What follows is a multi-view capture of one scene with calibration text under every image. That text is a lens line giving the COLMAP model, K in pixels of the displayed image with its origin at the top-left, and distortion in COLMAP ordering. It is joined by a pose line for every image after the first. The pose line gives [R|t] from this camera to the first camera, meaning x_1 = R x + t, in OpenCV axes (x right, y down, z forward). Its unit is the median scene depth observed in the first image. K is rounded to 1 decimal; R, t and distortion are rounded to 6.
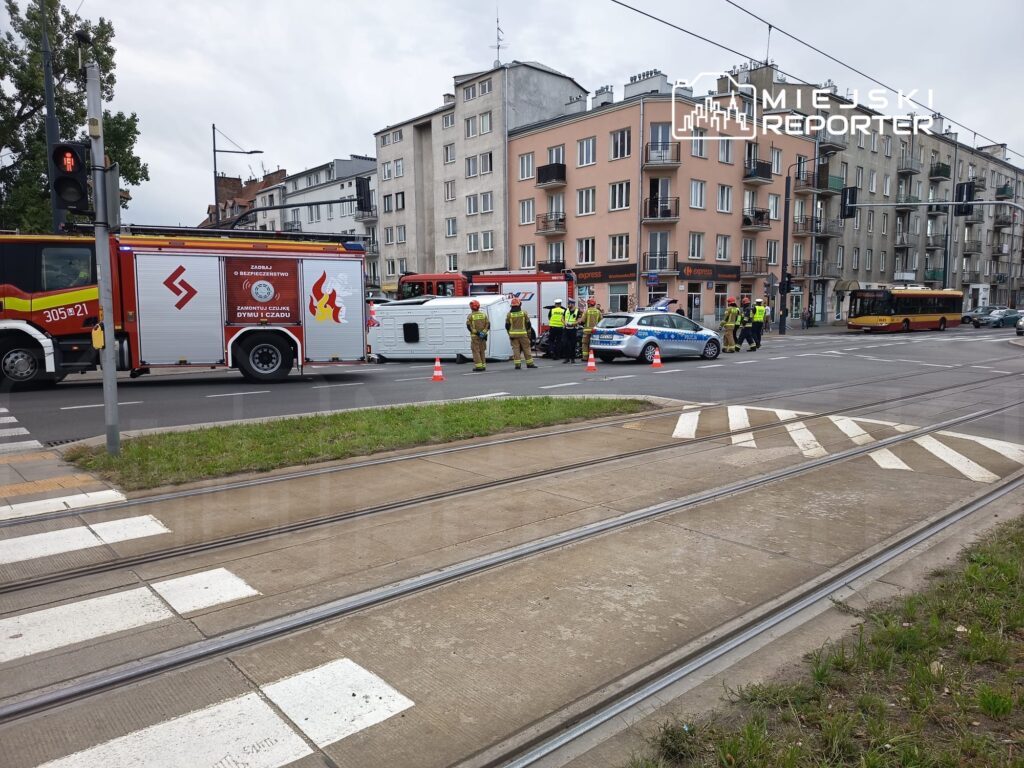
lens RADIAL K [[703.2, 0, 517.1], [0, 703.2, 389.6], [0, 0, 1]] dist [0.064908, -0.064519]
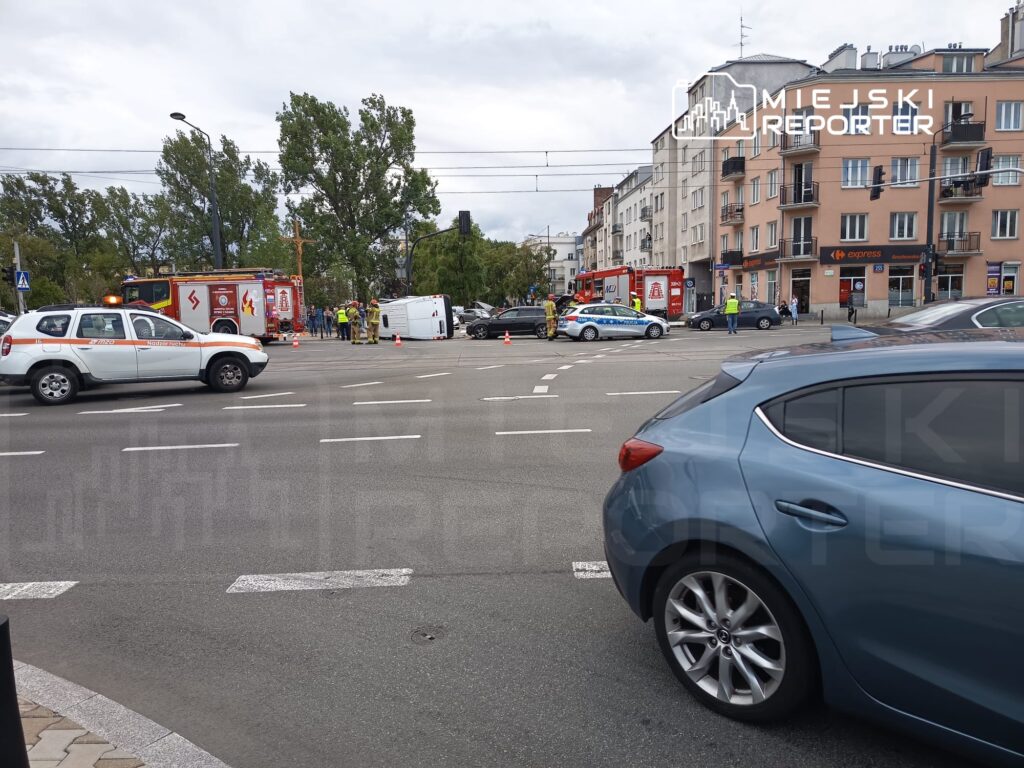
lens RADIAL K [[703.2, 0, 503.1], [0, 703.2, 379.0], [0, 0, 1]] dist [0.064908, -0.064519]
pose [[0.781657, 0.055165, -0.621265, 0.499951], [-0.050769, 0.998403, 0.024776, -0.001492], [0.621639, 0.012175, 0.783209, -0.030932]]
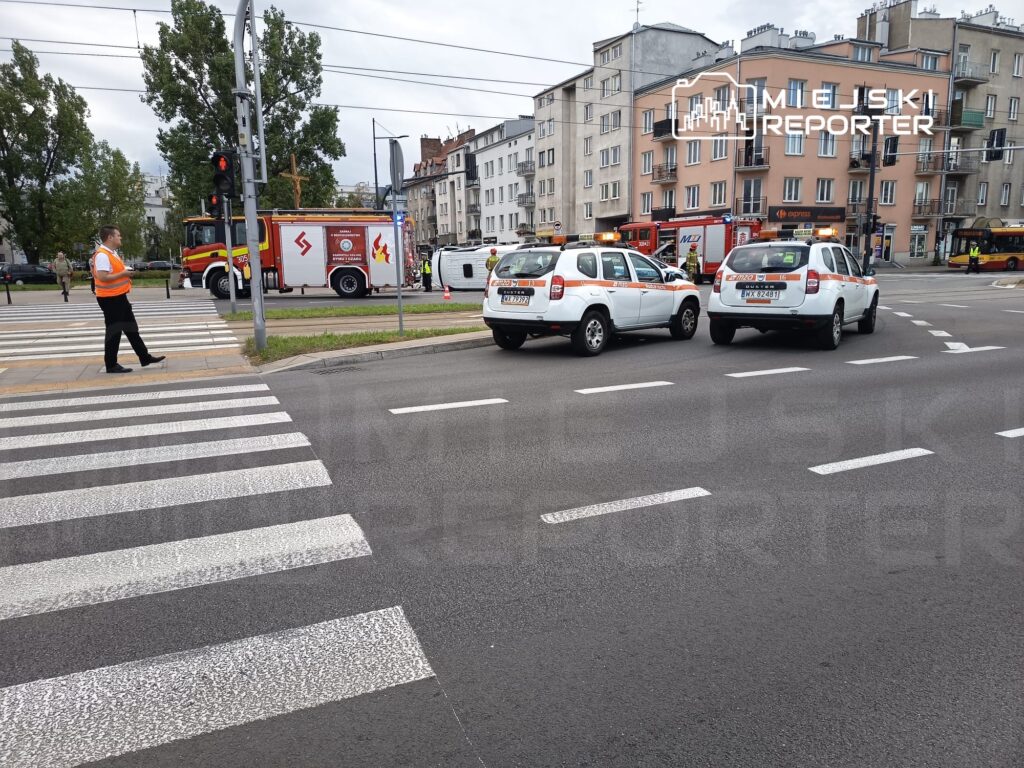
lens RADIAL K [[703.2, 0, 512.4], [0, 703.2, 373.3], [0, 0, 1]] dist [0.064908, -0.064519]
pose [[0.954823, 0.041761, -0.294226, 0.180373], [-0.024360, 0.997744, 0.062559, 0.018641], [0.296175, -0.052566, 0.953686, -0.180365]]
